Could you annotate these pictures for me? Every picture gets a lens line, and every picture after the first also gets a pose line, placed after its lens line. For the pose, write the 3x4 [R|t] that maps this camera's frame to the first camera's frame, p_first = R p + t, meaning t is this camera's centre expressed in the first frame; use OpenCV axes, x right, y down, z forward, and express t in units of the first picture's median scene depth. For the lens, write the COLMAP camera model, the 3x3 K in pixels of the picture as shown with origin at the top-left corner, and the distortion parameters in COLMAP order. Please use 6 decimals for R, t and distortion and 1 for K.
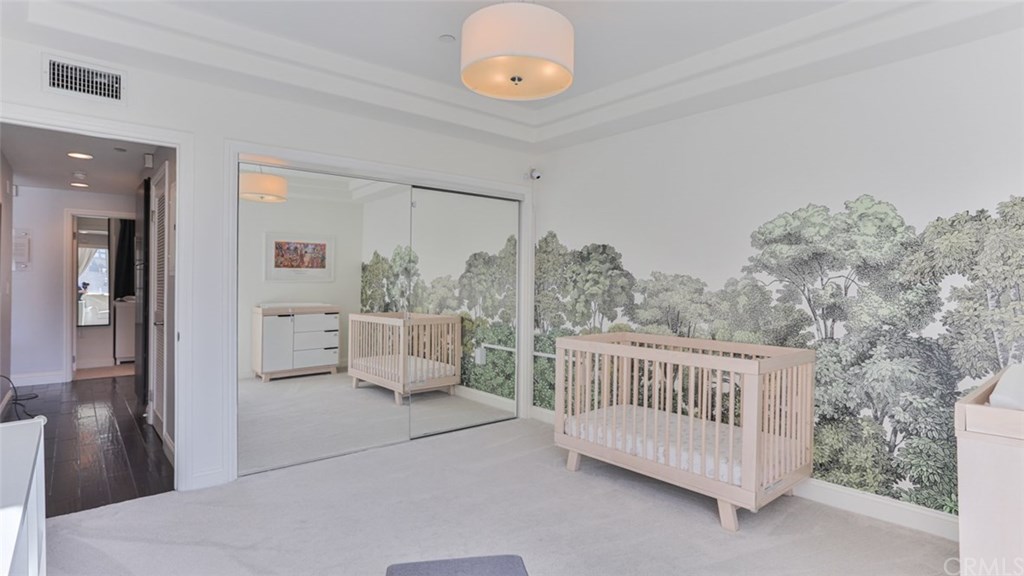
lens RADIAL K [[510.4, 0, 505.0], [0, 510.4, 290.9], [0, 0, 1]] dist [-0.030563, 0.002175]
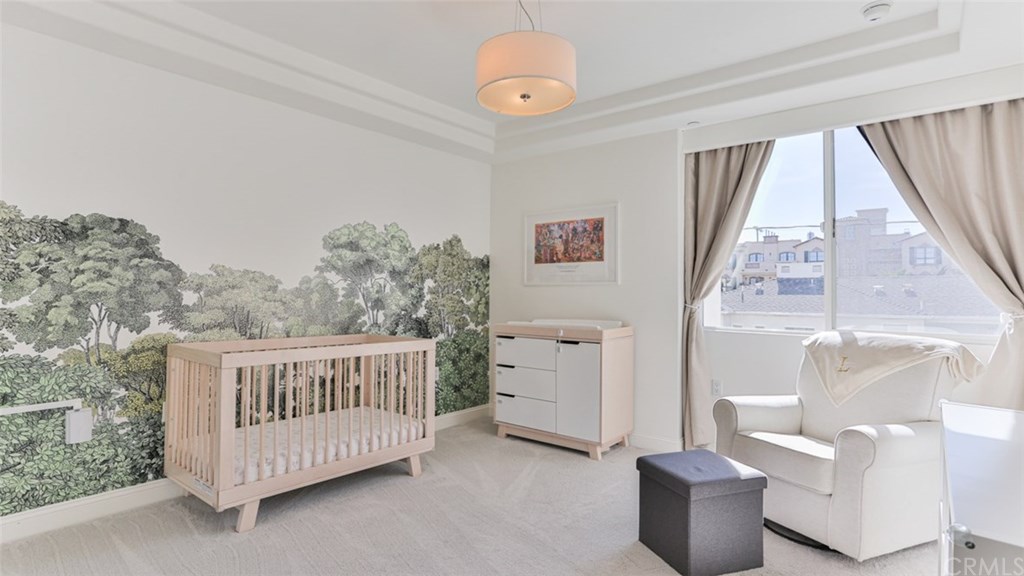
lens RADIAL K [[510.4, 0, 505.1], [0, 510.4, 293.3], [0, 0, 1]] dist [-0.030563, 0.002175]
pose [[-0.150714, -0.021344, 0.988347, -0.705064], [-0.014198, 0.999711, 0.019424, -0.017525], [-0.988475, -0.011105, -0.150973, 0.803528]]
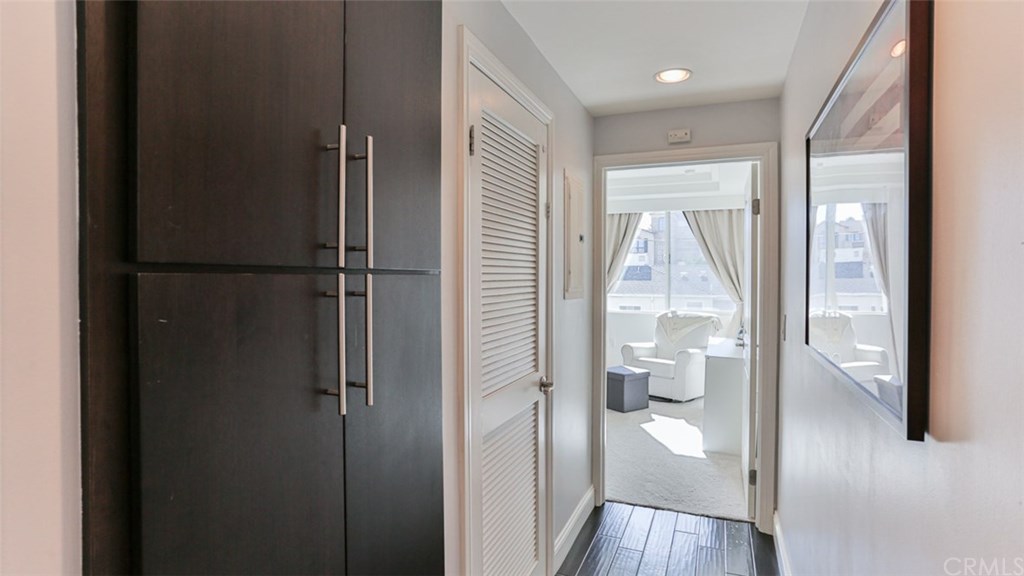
lens RADIAL K [[510.4, 0, 512.5], [0, 510.4, 282.4], [0, 0, 1]] dist [-0.030563, 0.002175]
pose [[-0.452427, -0.032968, 0.891192, -1.146609], [-0.016684, 0.999454, 0.028503, -0.068630], [-0.891646, -0.001973, -0.452730, 1.277112]]
